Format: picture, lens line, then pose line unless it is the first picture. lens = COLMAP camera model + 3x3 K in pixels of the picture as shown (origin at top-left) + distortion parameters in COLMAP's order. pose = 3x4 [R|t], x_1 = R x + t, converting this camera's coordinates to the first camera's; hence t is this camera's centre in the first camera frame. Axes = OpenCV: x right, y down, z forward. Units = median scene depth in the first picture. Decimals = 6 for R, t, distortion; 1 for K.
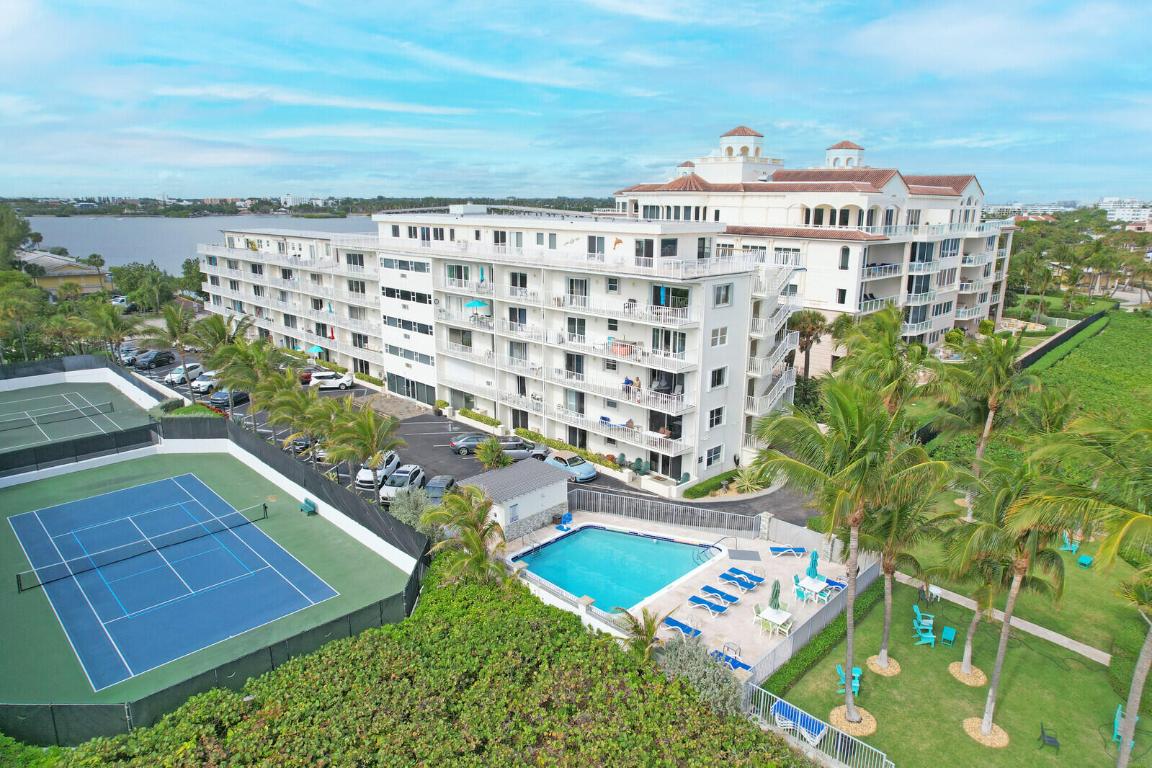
lens RADIAL K [[732.6, 0, 586.3], [0, 732.6, 387.3], [0, 0, 1]] dist [-0.074258, 0.067538]
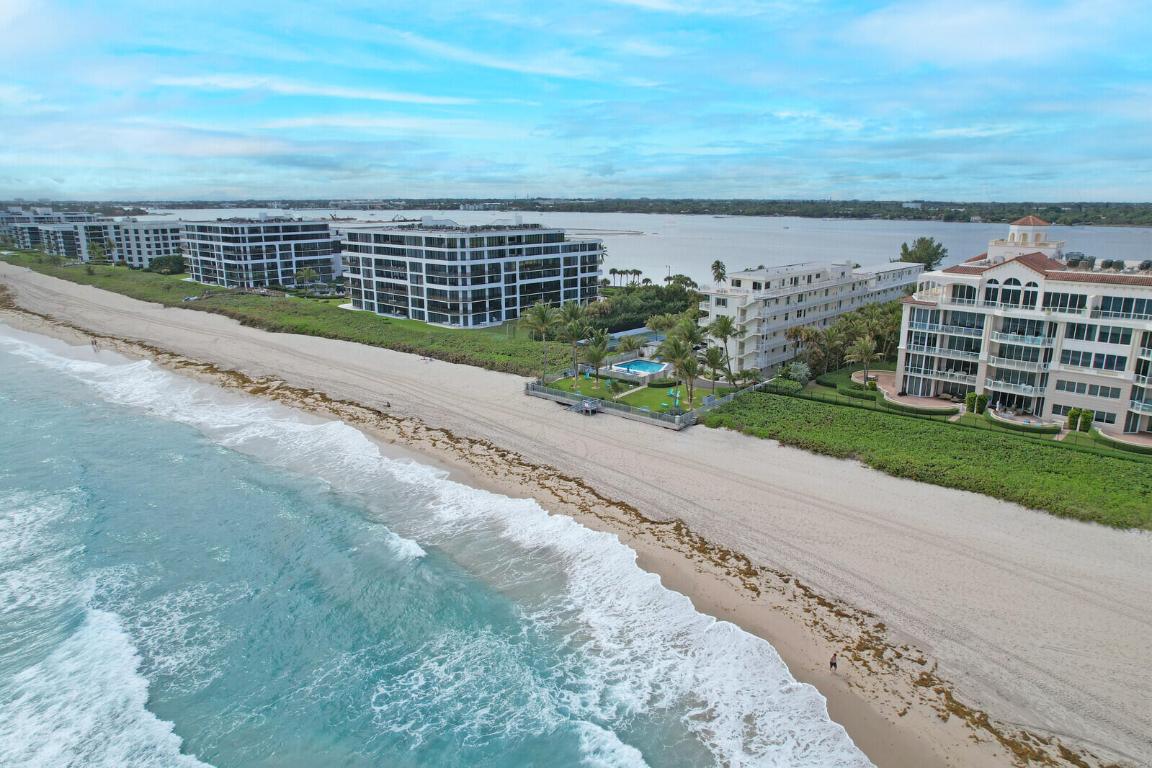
lens RADIAL K [[732.6, 0, 586.3], [0, 732.6, 387.3], [0, 0, 1]] dist [-0.074258, 0.067538]
pose [[0.049922, 0.246207, -0.967931, 2.076465], [-0.252233, 0.940832, 0.226305, -0.232864], [0.966378, 0.232846, 0.109070, 0.243658]]
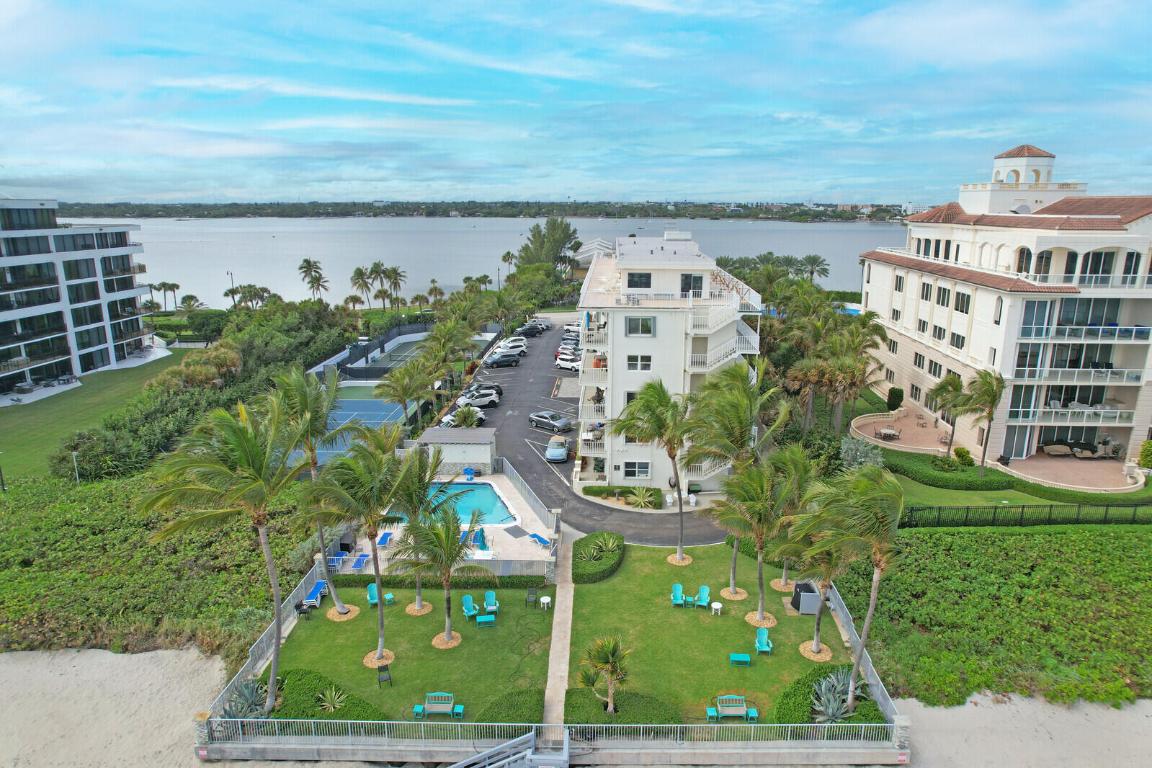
lens RADIAL K [[732.6, 0, 586.3], [0, 732.6, 387.3], [0, 0, 1]] dist [-0.074258, 0.067538]
pose [[0.680333, 0.177877, -0.710990, 0.709127], [-0.183844, 0.980503, 0.069387, -0.072985], [0.709470, 0.083505, 0.699771, 0.125724]]
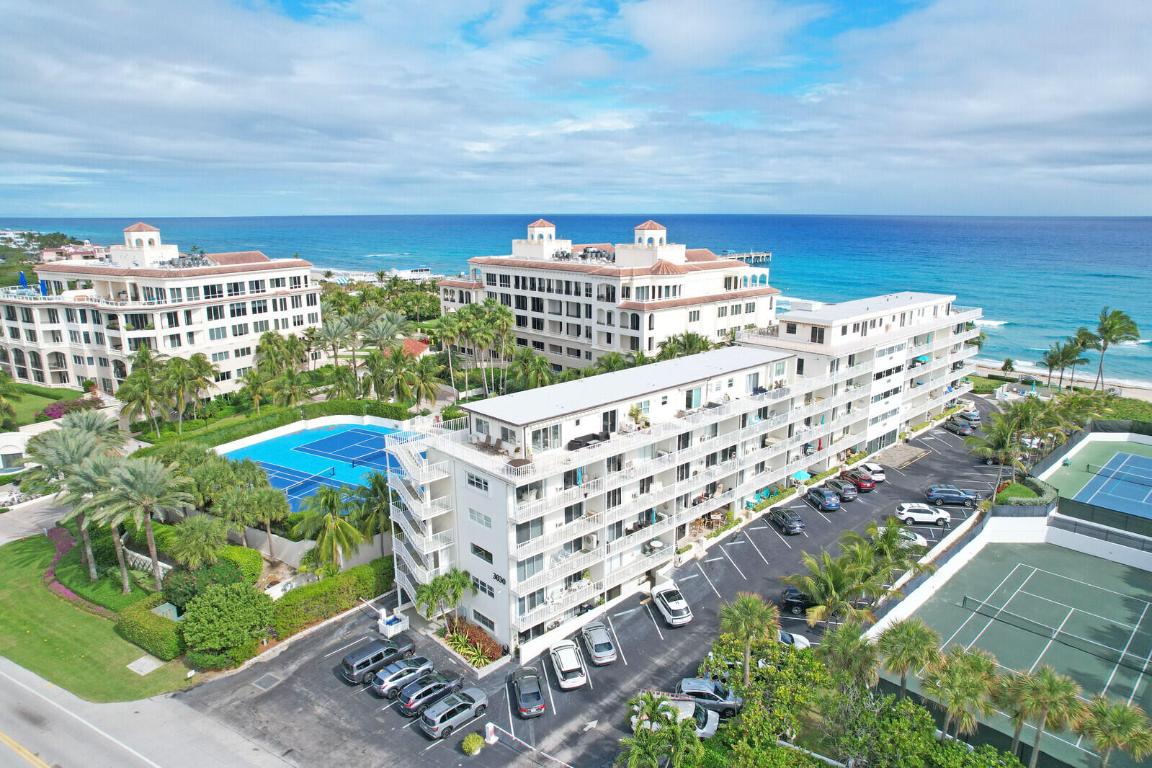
lens RADIAL K [[732.6, 0, 586.3], [0, 732.6, 387.3], [0, 0, 1]] dist [-0.074258, 0.067538]
pose [[0.004465, -0.226012, 0.974114, -1.638641], [0.258323, 0.941321, 0.217220, -0.562544], [-0.966048, 0.250666, 0.062587, 1.548956]]
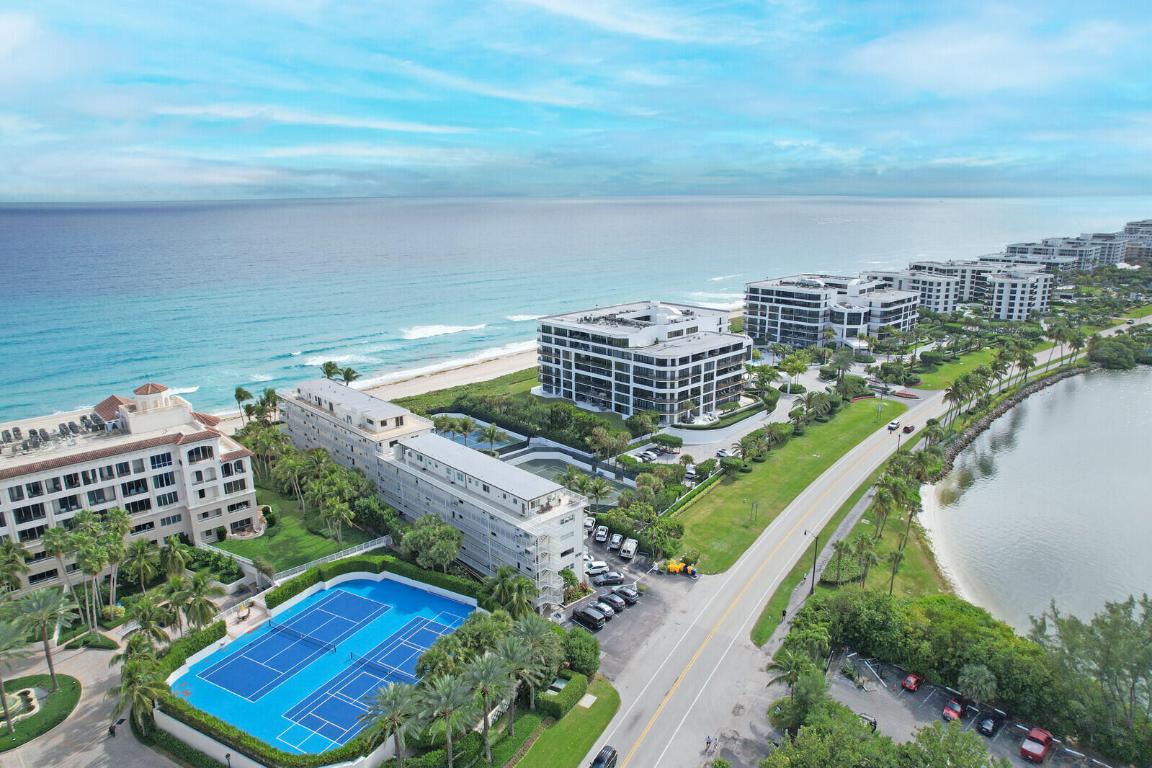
lens RADIAL K [[732.6, 0, 586.3], [0, 732.6, 387.3], [0, 0, 1]] dist [-0.074258, 0.067538]
pose [[-0.999876, 0.015389, 0.003381, -0.905896], [0.015022, 0.866346, 0.499219, -1.478442], [0.004753, 0.499208, -0.866469, 3.131569]]
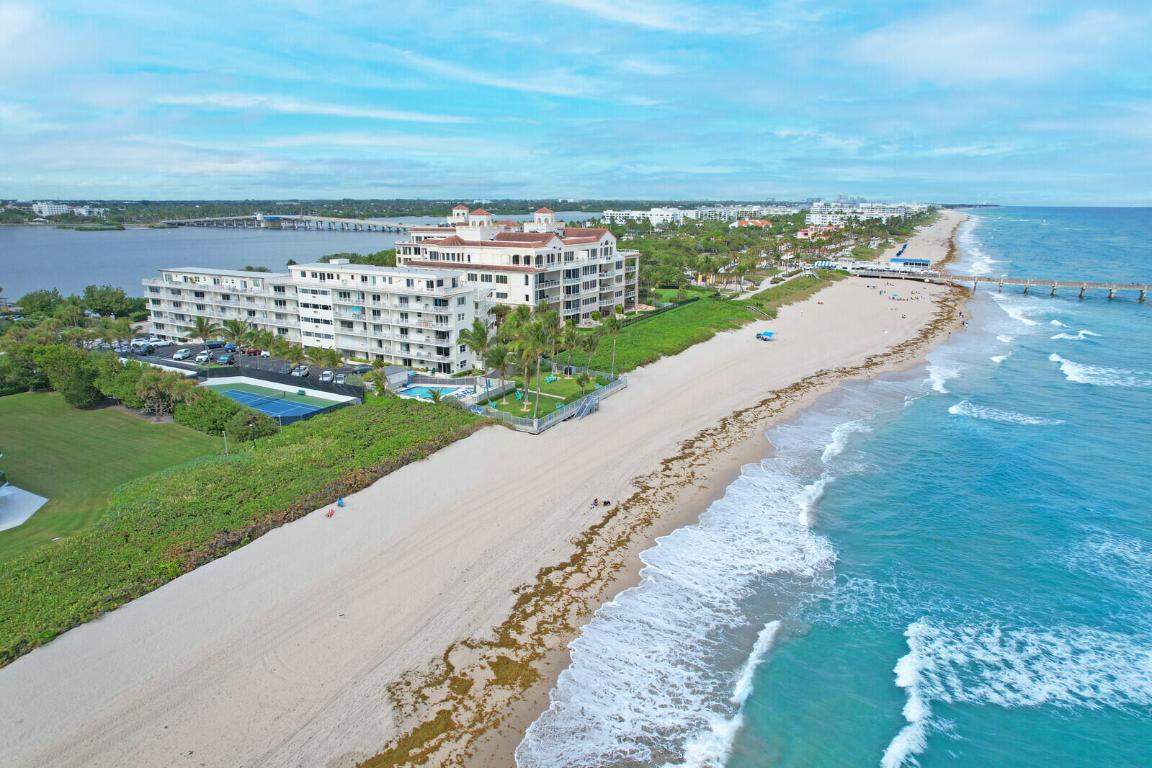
lens RADIAL K [[732.6, 0, 586.3], [0, 732.6, 387.3], [0, 0, 1]] dist [-0.074258, 0.067538]
pose [[0.961816, -0.069546, 0.264712, -0.074964], [0.069375, 0.997540, 0.010007, 0.143425], [-0.264757, 0.008739, 0.964276, -1.257693]]
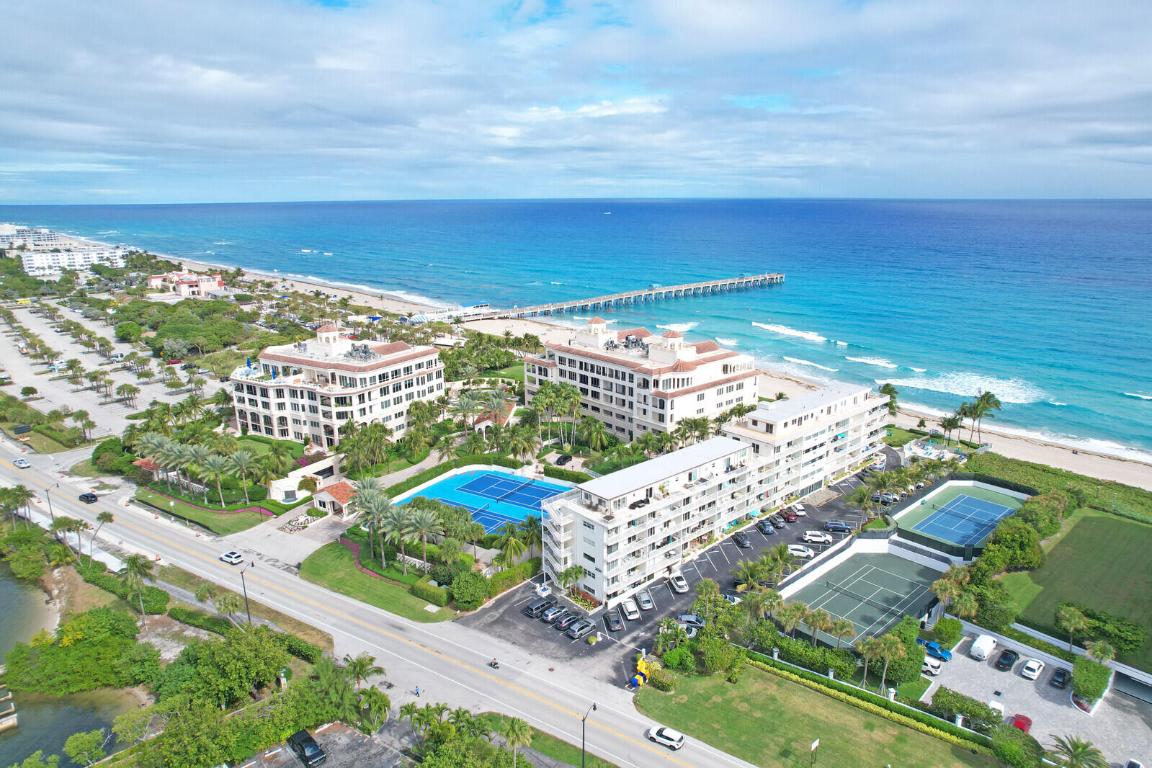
lens RADIAL K [[732.6, 0, 586.3], [0, 732.6, 387.3], [0, 0, 1]] dist [-0.074258, 0.067538]
pose [[0.038924, -0.246462, 0.968371, -2.513298], [0.261850, 0.937755, 0.228144, -1.044199], [-0.964323, 0.244687, 0.101037, 1.488405]]
